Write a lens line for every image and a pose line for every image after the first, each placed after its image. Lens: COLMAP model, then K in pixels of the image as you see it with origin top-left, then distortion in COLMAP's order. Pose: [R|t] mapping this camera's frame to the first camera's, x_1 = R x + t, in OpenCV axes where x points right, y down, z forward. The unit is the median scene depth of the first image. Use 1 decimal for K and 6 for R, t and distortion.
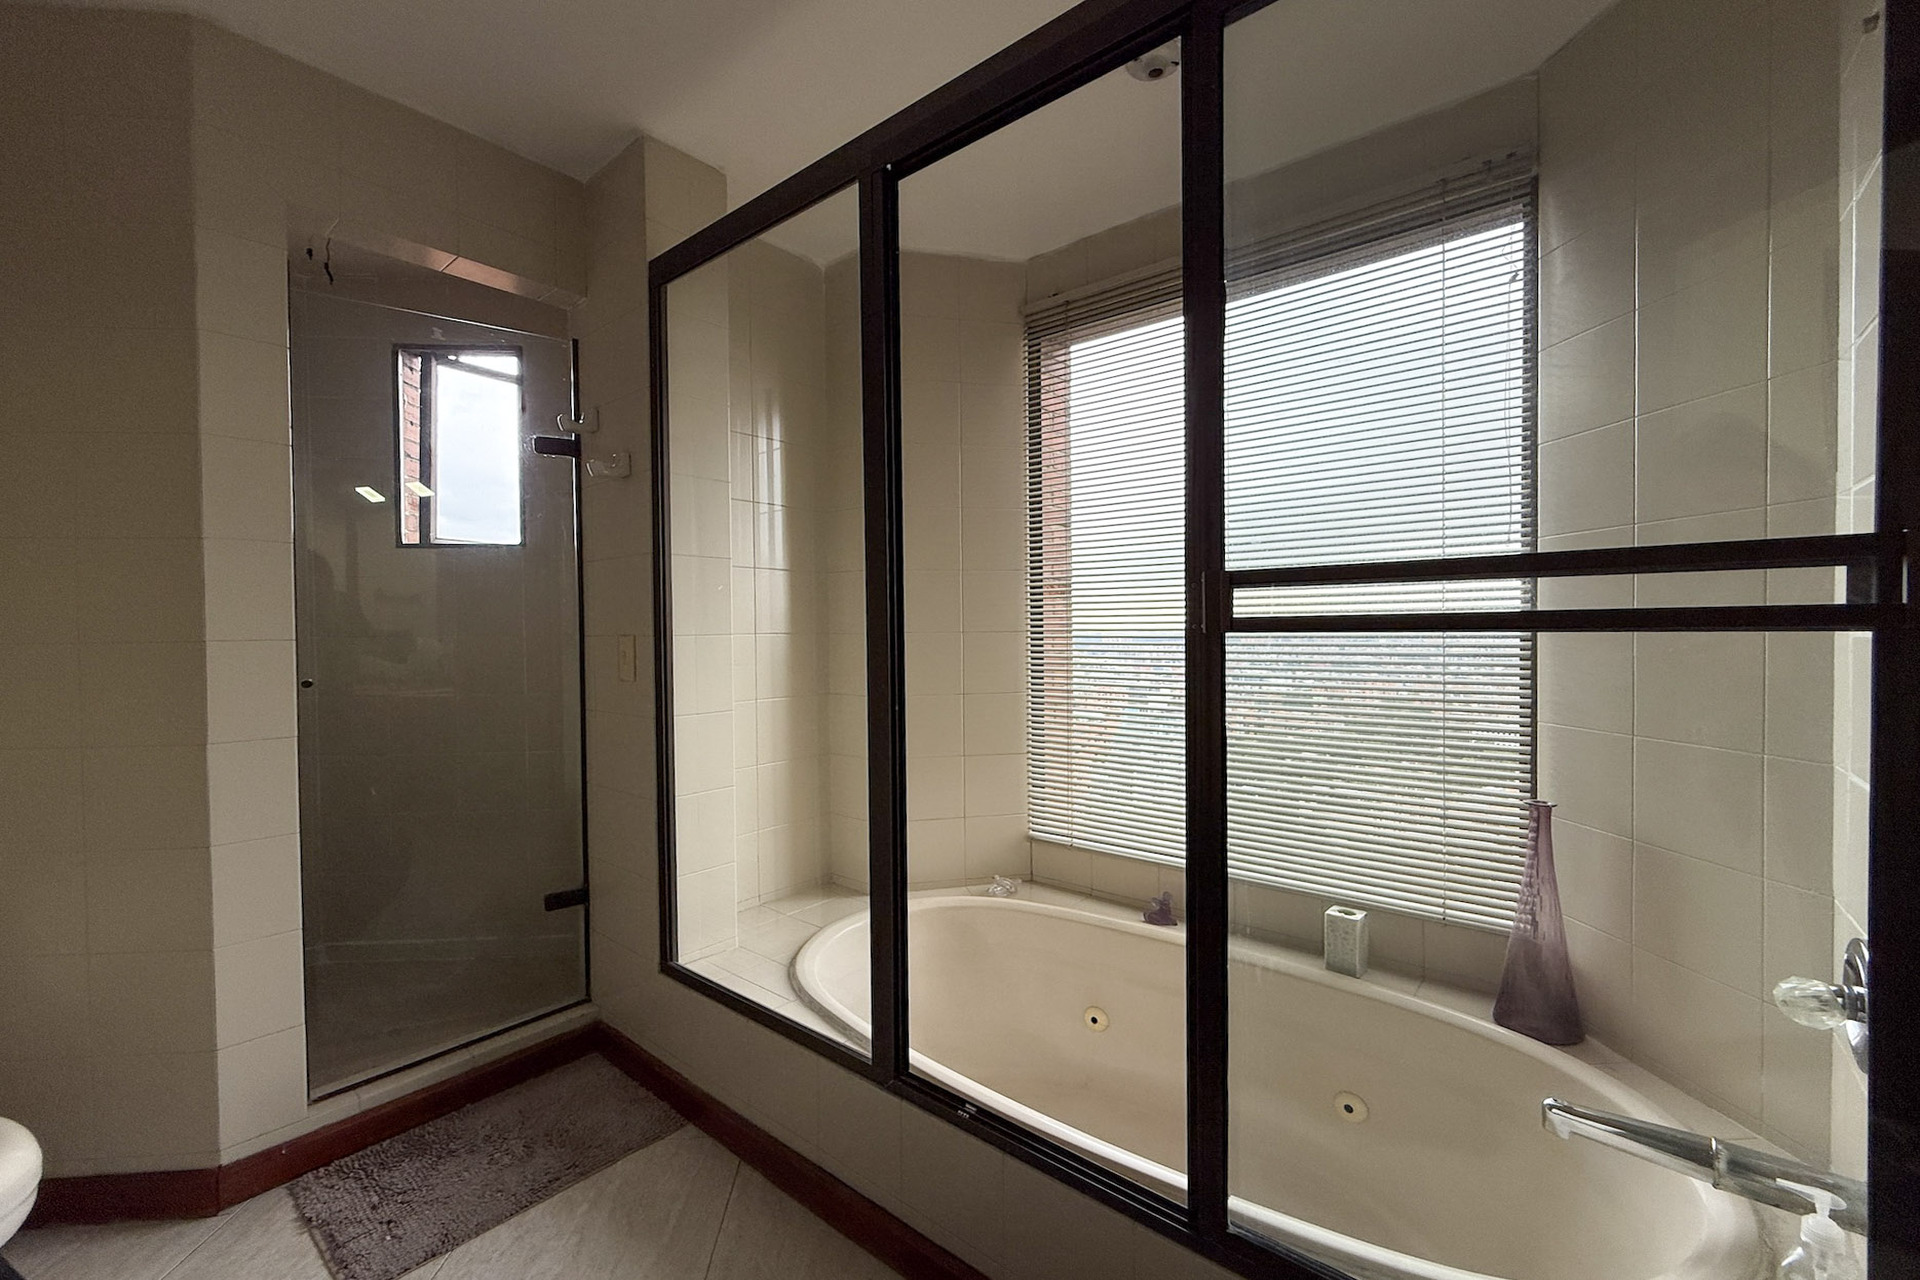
lens RADIAL K [[782.6, 0, 960.0], [0, 782.6, 640.0], [0, 0, 1]] dist [0.000186, 0.000009]
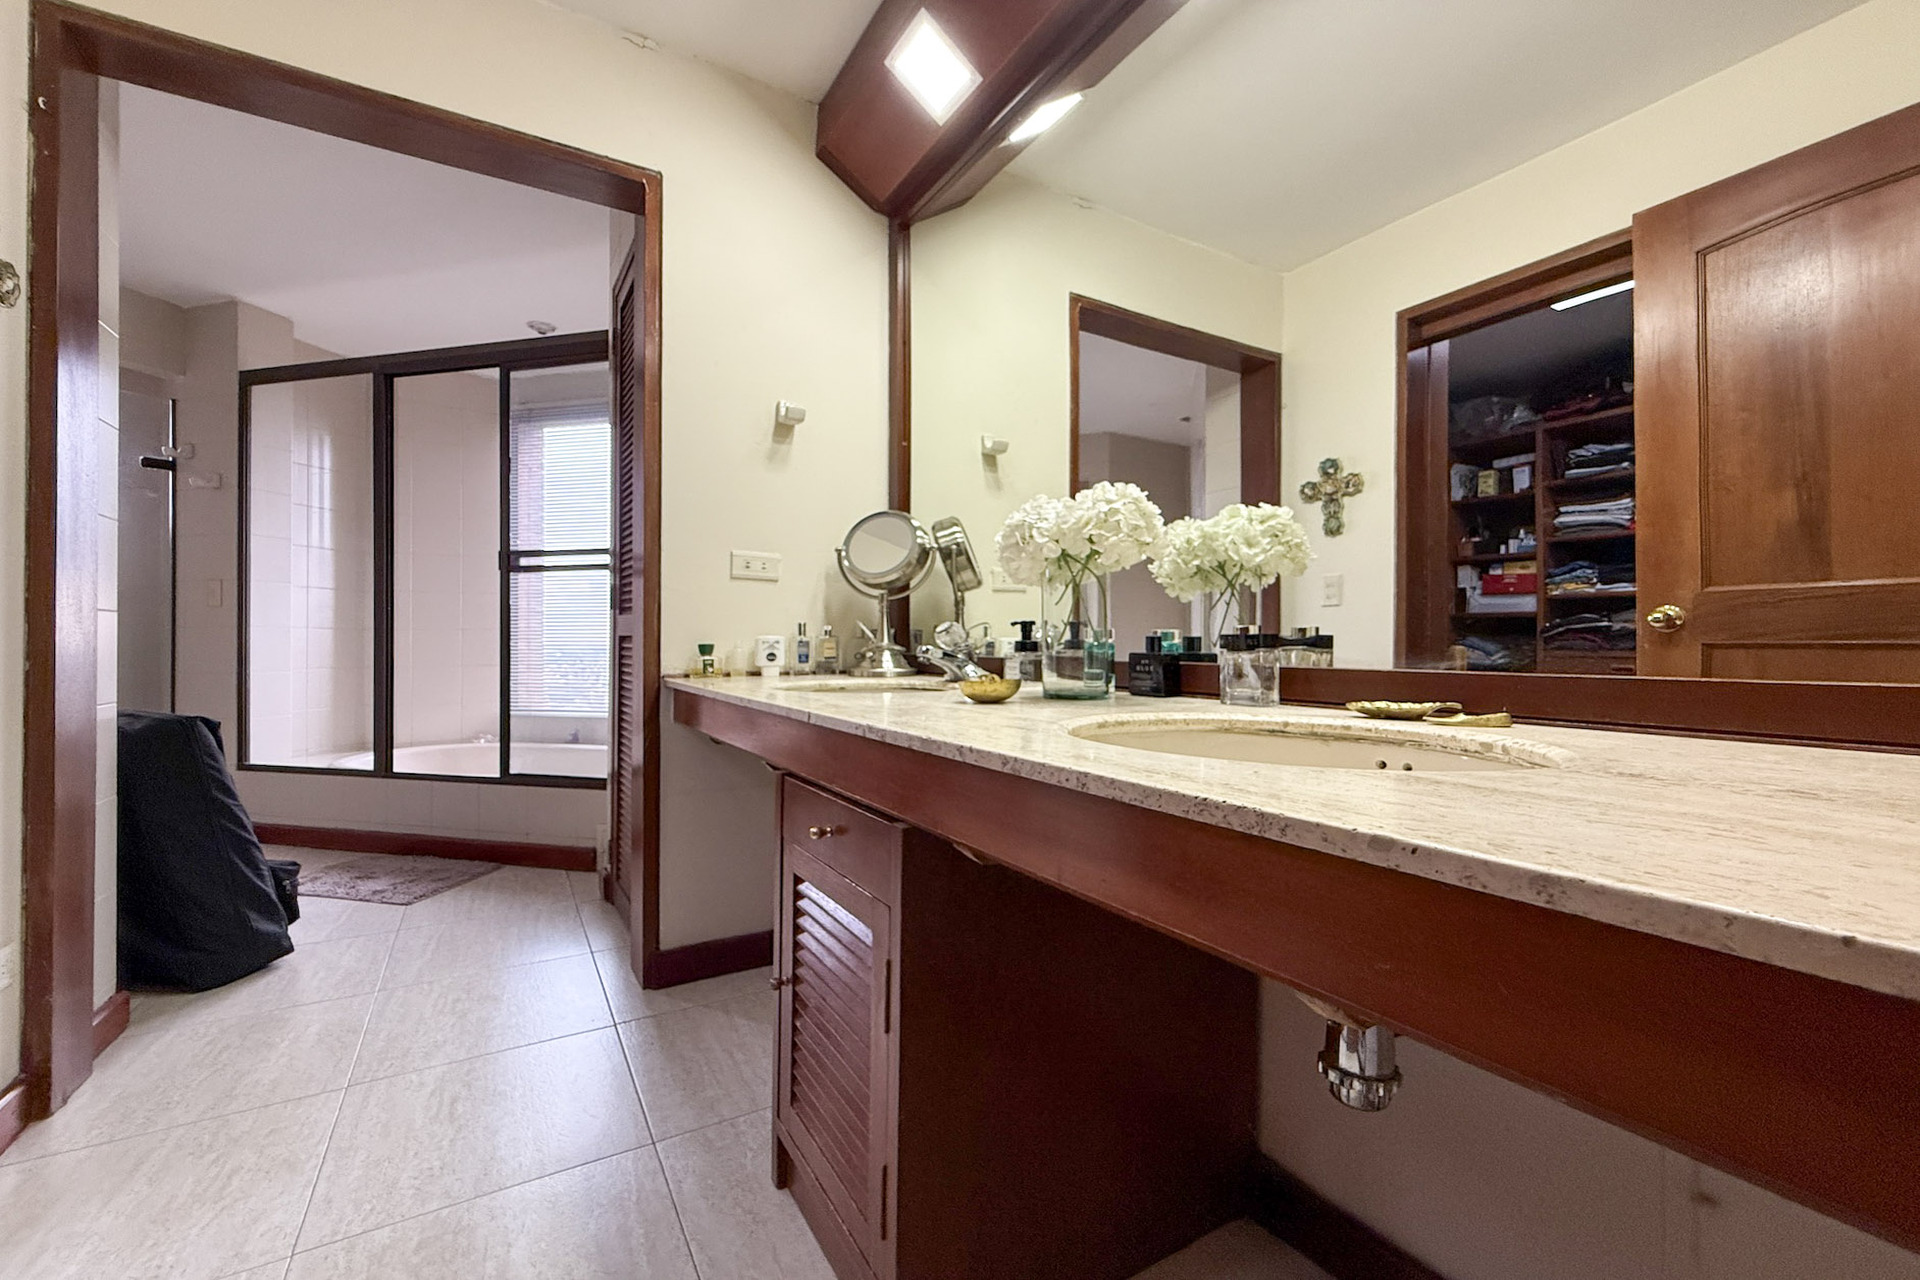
lens RADIAL K [[799.9, 0, 960.1], [0, 799.9, 632.9], [0, 0, 1]] dist [-0.000771, -0.000072]
pose [[0.906535, 0.012297, 0.421951, 0.323463], [0.000229, 0.999561, -0.029621, 0.166258], [-0.422130, 0.026950, 0.906135, -1.298003]]
